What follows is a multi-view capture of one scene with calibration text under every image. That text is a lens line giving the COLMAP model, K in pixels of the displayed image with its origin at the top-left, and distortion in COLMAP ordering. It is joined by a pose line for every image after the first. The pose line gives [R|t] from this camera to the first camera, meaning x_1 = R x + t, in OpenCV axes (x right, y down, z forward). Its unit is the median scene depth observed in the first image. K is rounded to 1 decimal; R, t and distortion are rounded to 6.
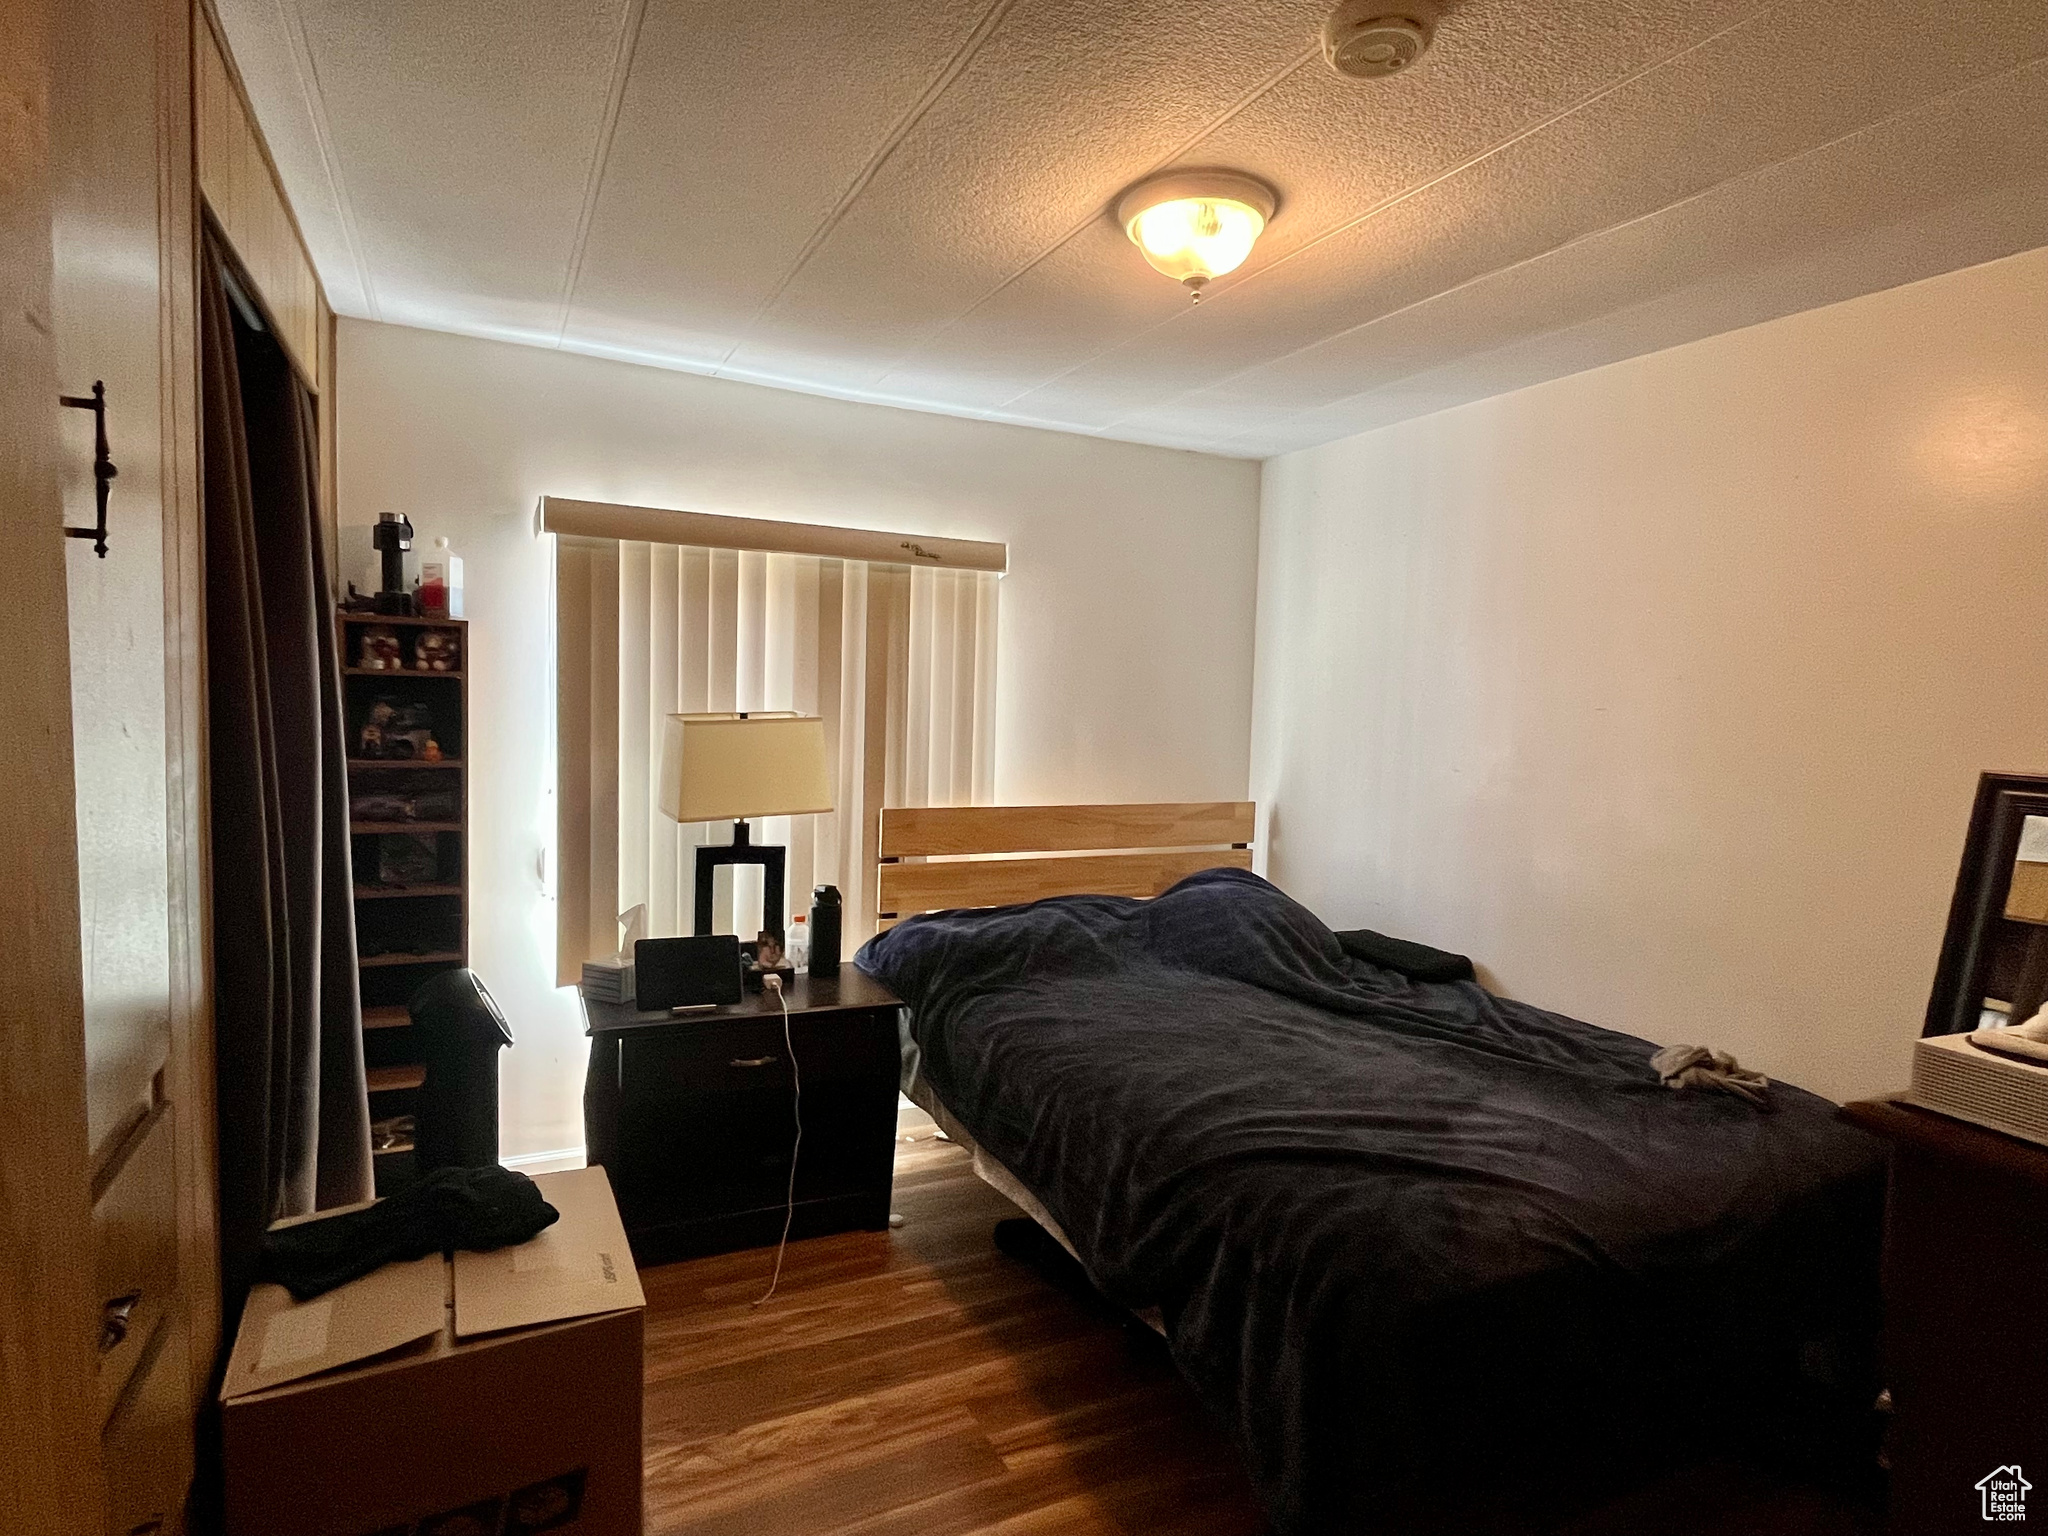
lens RADIAL K [[1092.6, 0, 1018.9], [0, 1092.6, 766.6], [0, 0, 1]] dist [-0.003710, -0.000622]
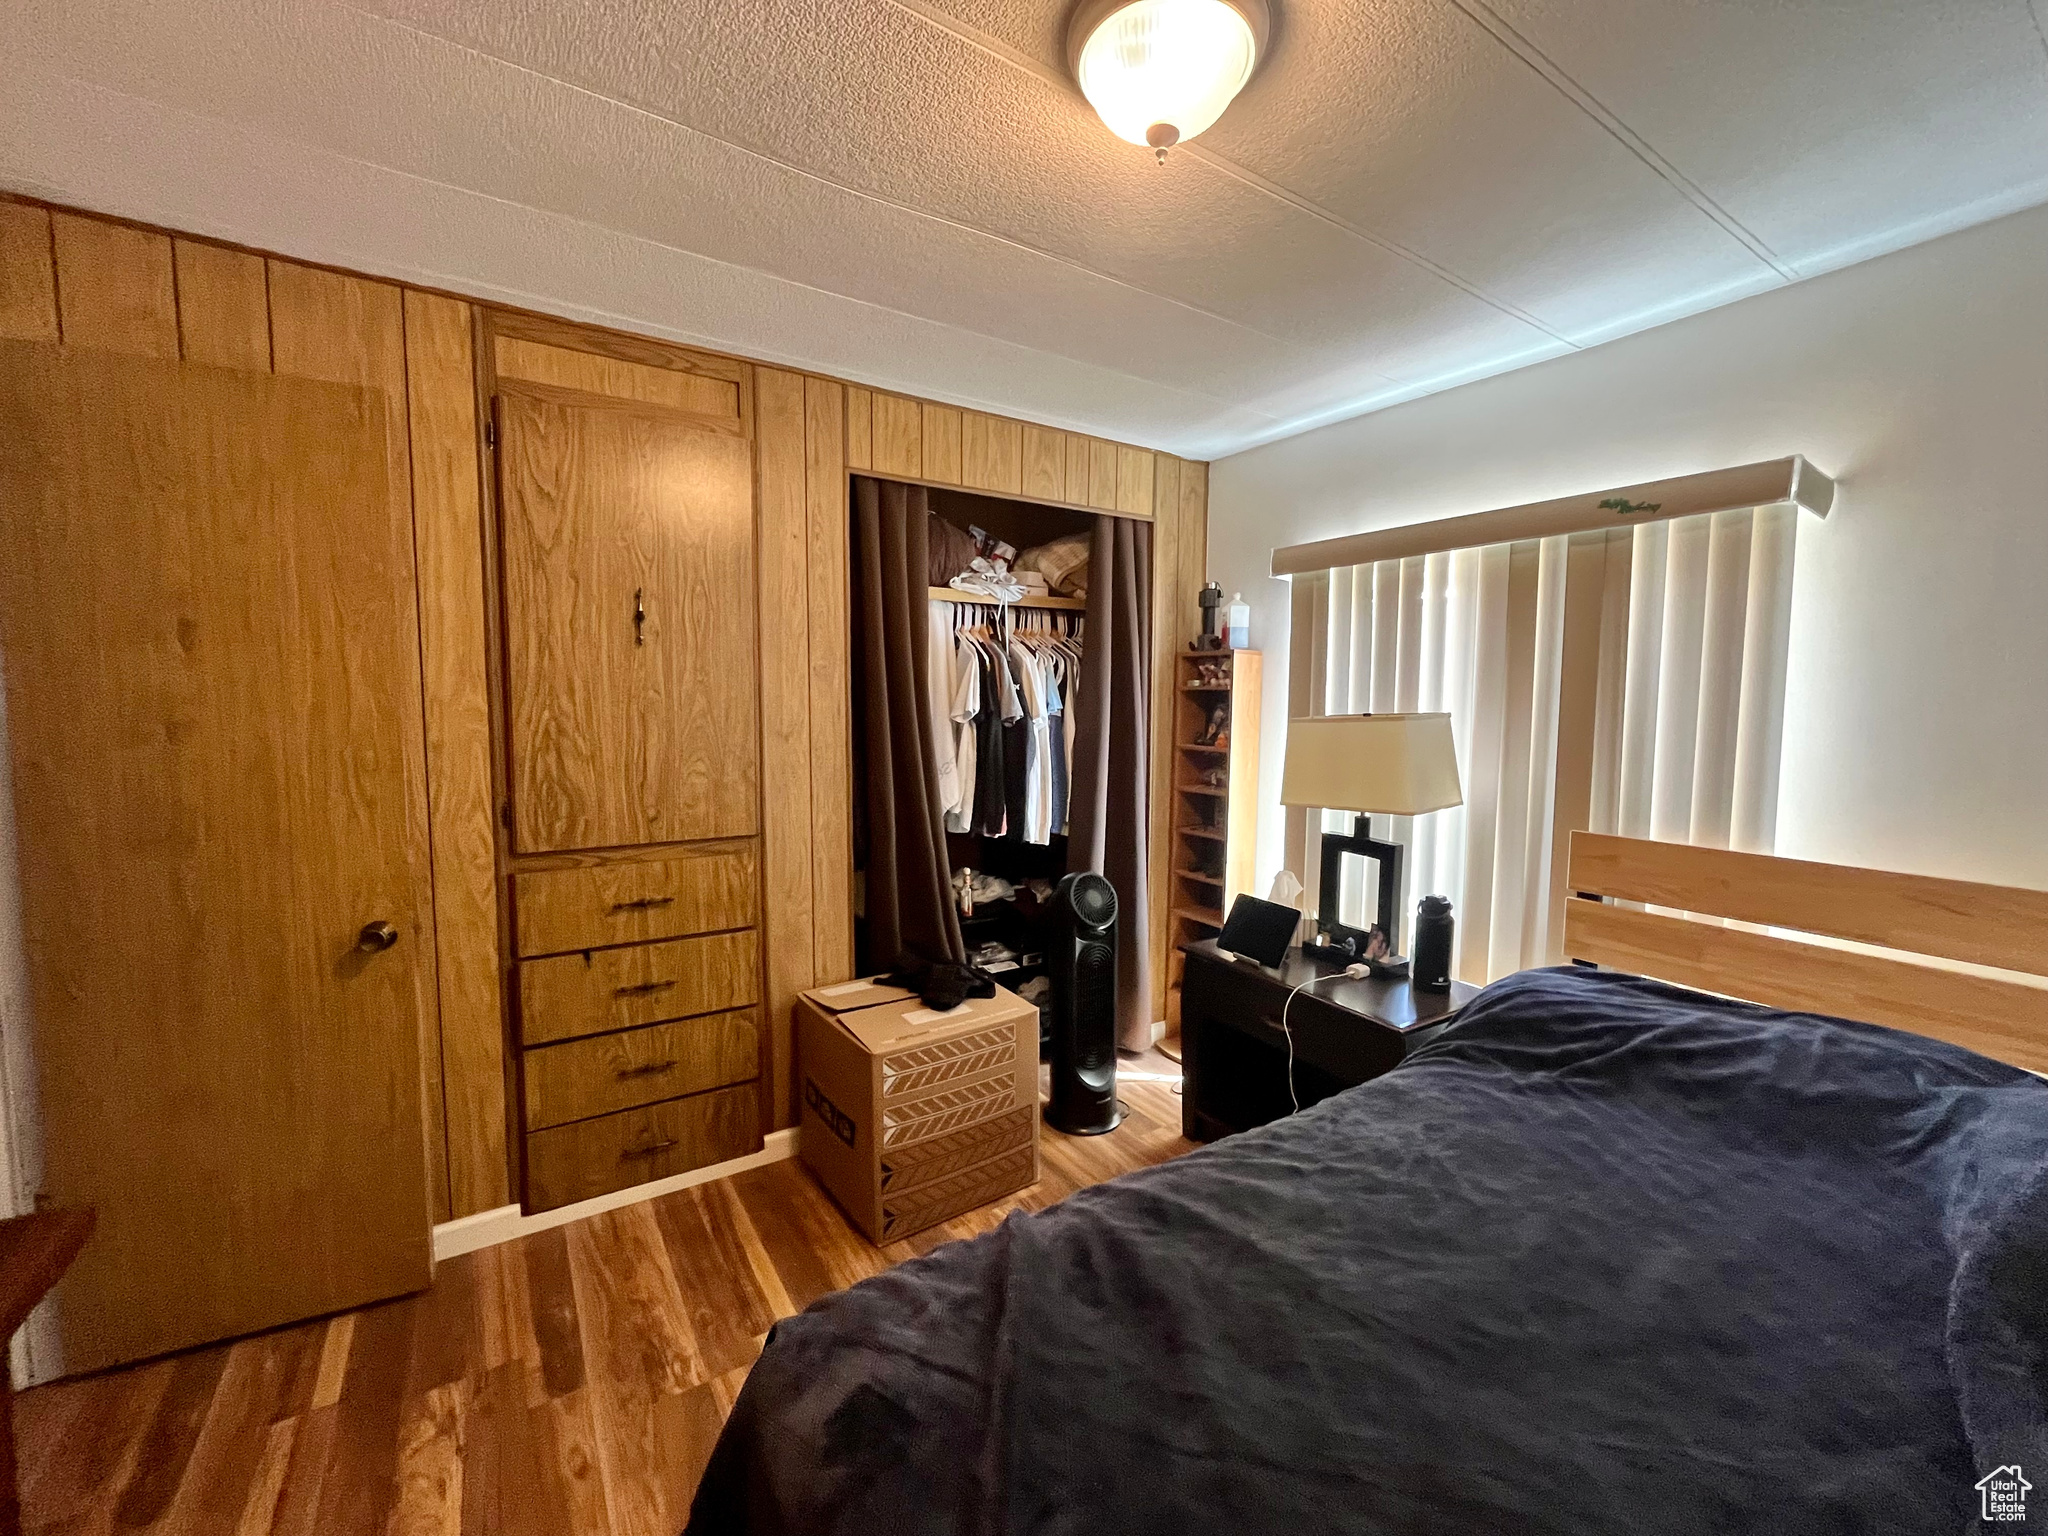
lens RADIAL K [[822.9, 0, 1018.5], [0, 822.9, 766.2], [0, 0, 1]] dist [0.001301, 0.000215]
pose [[0.112961, 0.047844, -0.992447, 0.475514], [-0.073964, 0.996474, 0.039619, -0.004007], [0.990843, 0.068930, 0.116102, 0.546164]]
